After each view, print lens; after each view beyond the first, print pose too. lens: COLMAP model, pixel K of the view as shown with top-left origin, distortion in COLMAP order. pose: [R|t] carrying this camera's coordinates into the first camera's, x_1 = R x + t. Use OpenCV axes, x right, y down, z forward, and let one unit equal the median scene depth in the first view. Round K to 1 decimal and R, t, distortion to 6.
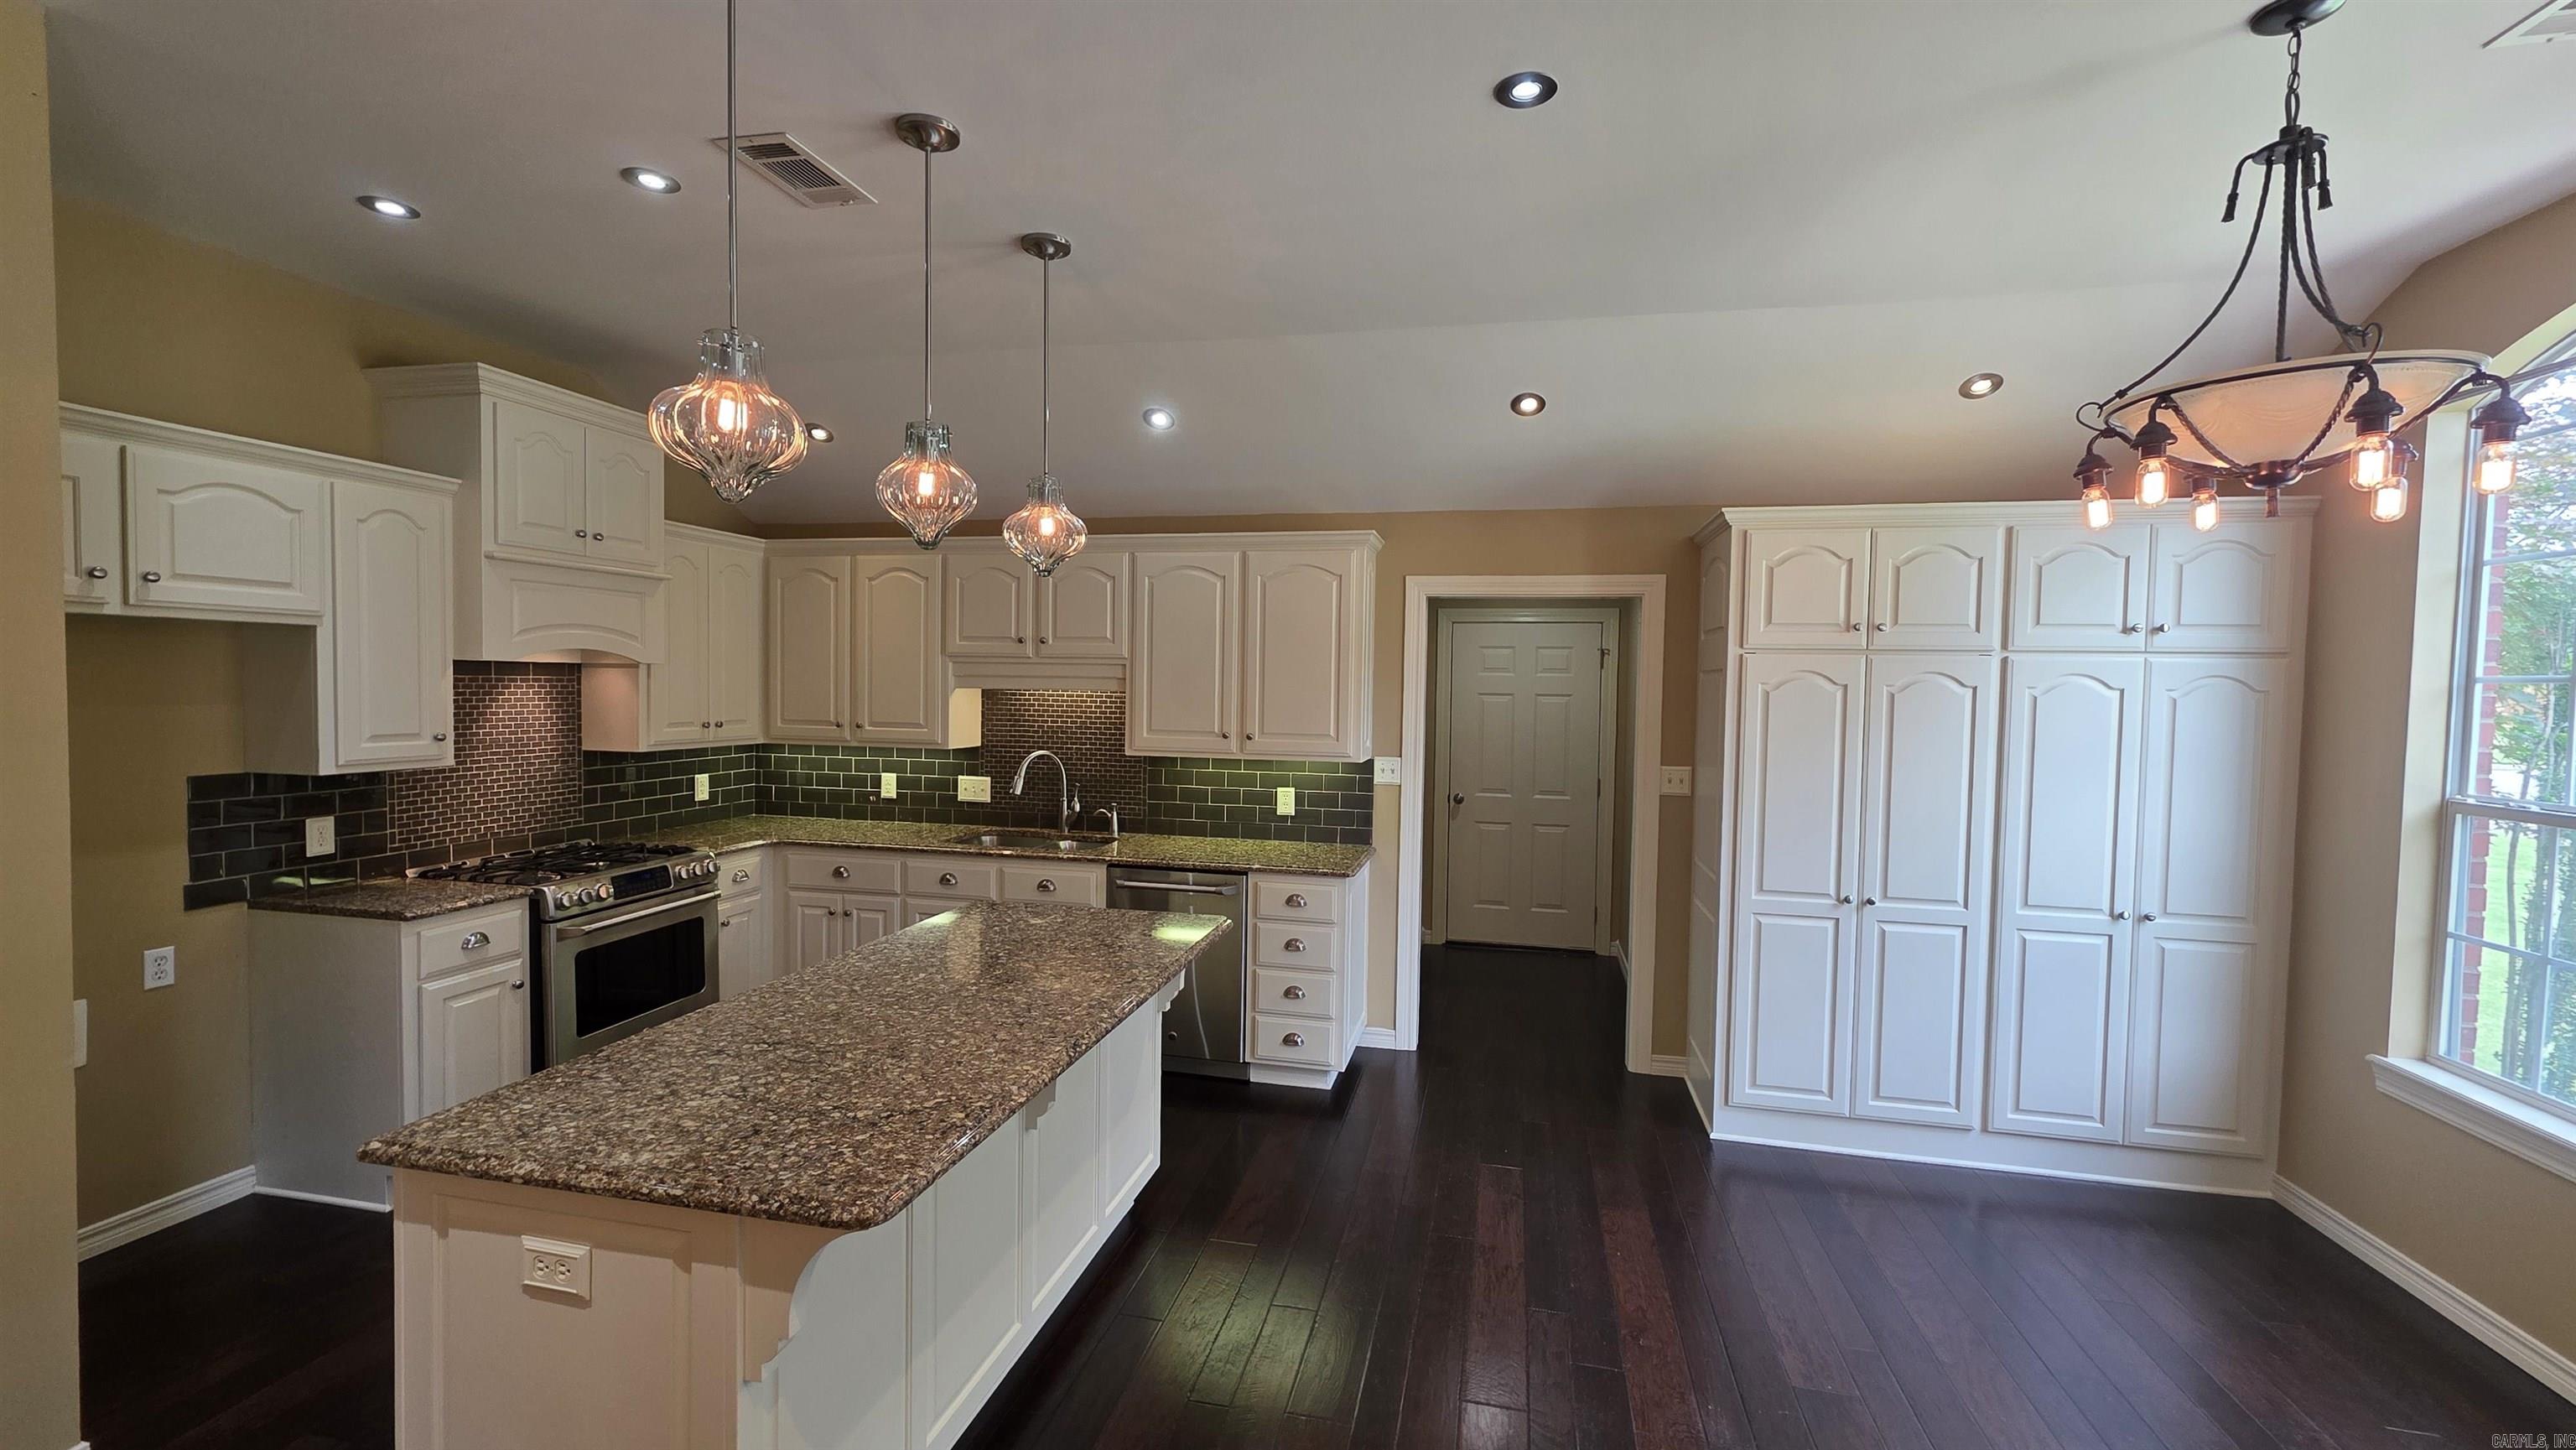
lens RADIAL K [[1025.9, 0, 1280.3], [0, 1025.9, 720.7], [0, 0, 1]] dist [0.003269, 0.000649]
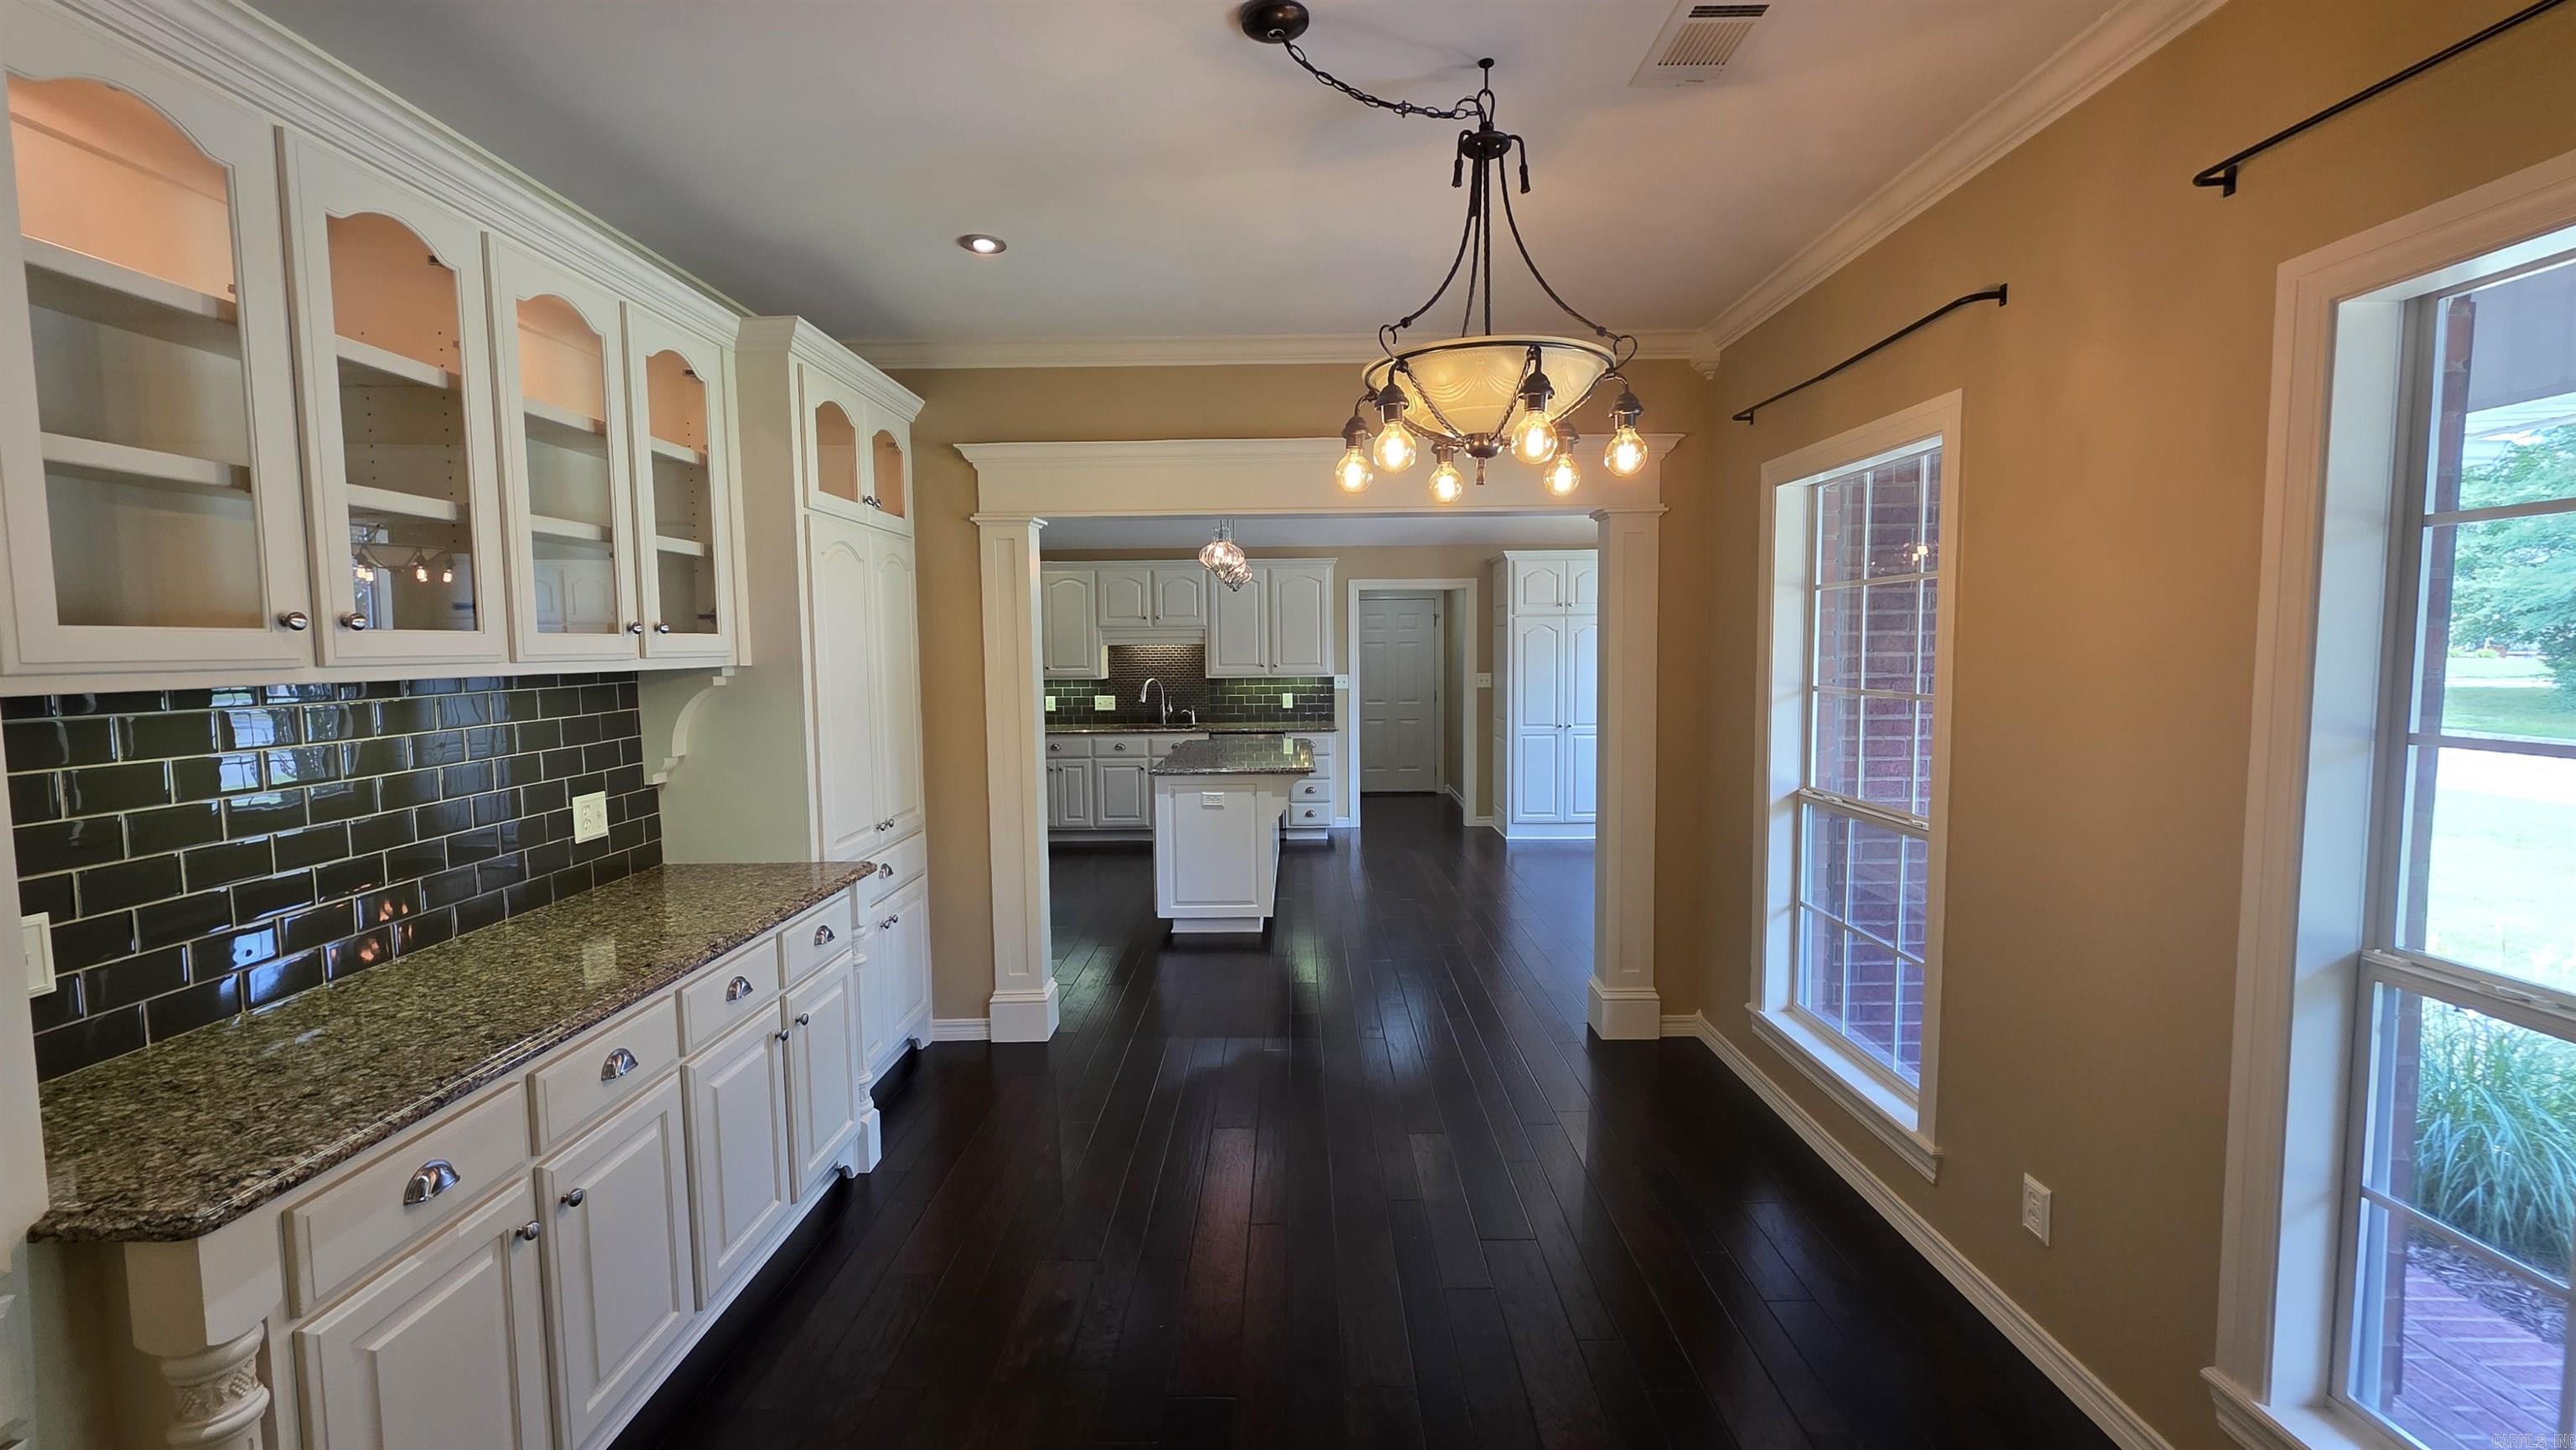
lens RADIAL K [[1025.9, 0, 1289.8], [0, 1025.9, 711.1], [0, 0, 1]] dist [0.003269, 0.000649]
pose [[0.976820, -0.040758, 0.210147, -0.383511], [0.034859, 0.998889, 0.031700, 0.038359], [-0.211205, -0.023640, 0.977156, -0.824798]]
